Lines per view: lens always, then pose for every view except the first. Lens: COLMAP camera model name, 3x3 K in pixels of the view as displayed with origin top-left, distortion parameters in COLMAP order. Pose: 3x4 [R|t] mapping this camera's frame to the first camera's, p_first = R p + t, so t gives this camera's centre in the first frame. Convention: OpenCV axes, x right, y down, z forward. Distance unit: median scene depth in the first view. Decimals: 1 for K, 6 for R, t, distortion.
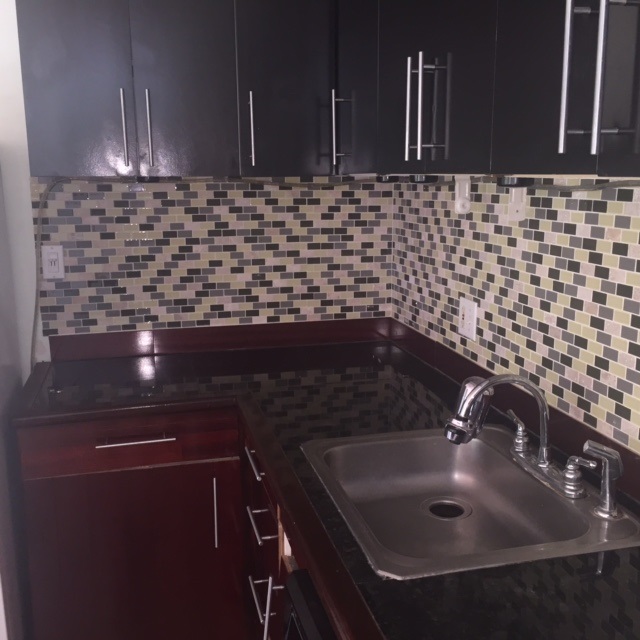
lens RADIAL K [[732.1, 0, 317.9], [0, 732.1, 318.4], [0, 0, 1]] dist [0.054084, 0.000000]
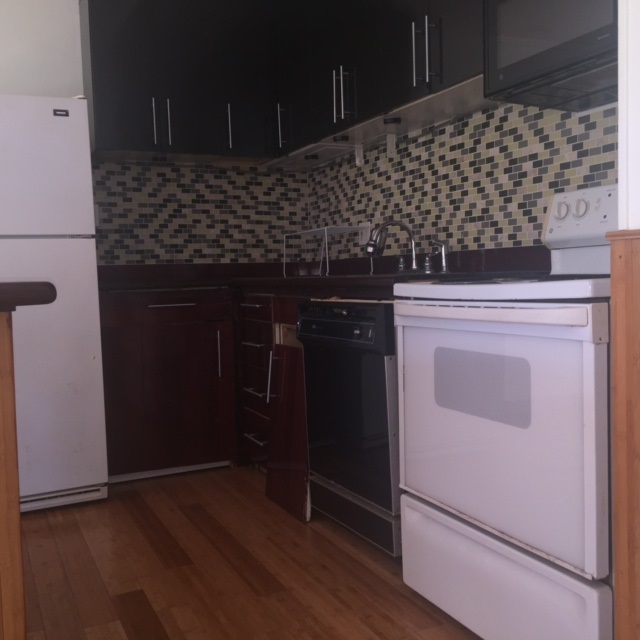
lens RADIAL K [[732.1, 0, 318.1], [0, 732.1, 319.8], [0, 0, 1]] dist [0.054084, 0.000000]
pose [[0.979883, -0.030206, 0.197275, -0.208946], [0.057472, 0.989315, -0.133990, 0.361254], [-0.191120, 0.142632, 0.971148, -0.517059]]
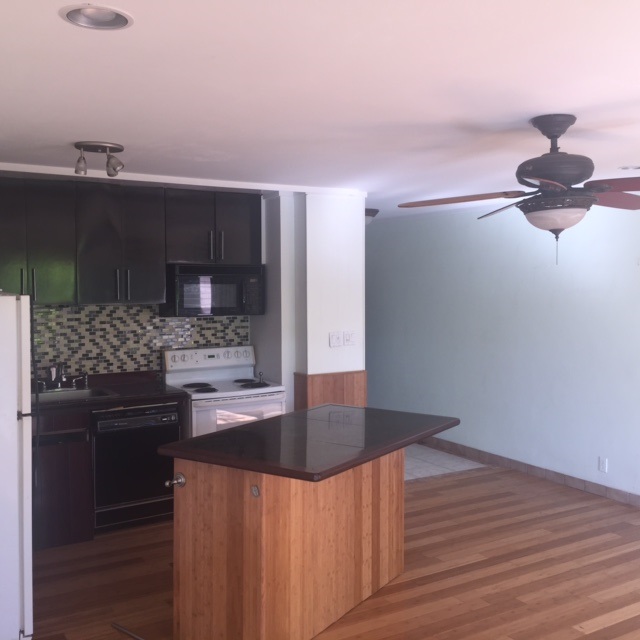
lens RADIAL K [[732.1, 0, 325.1], [0, 732.1, 313.9], [0, 0, 1]] dist [0.054084, 0.000000]
pose [[-0.301341, -0.035758, 0.952846, -2.055918], [0.192861, 0.976357, 0.097634, -0.144212], [-0.933808, 0.213188, -0.287320, 0.475246]]
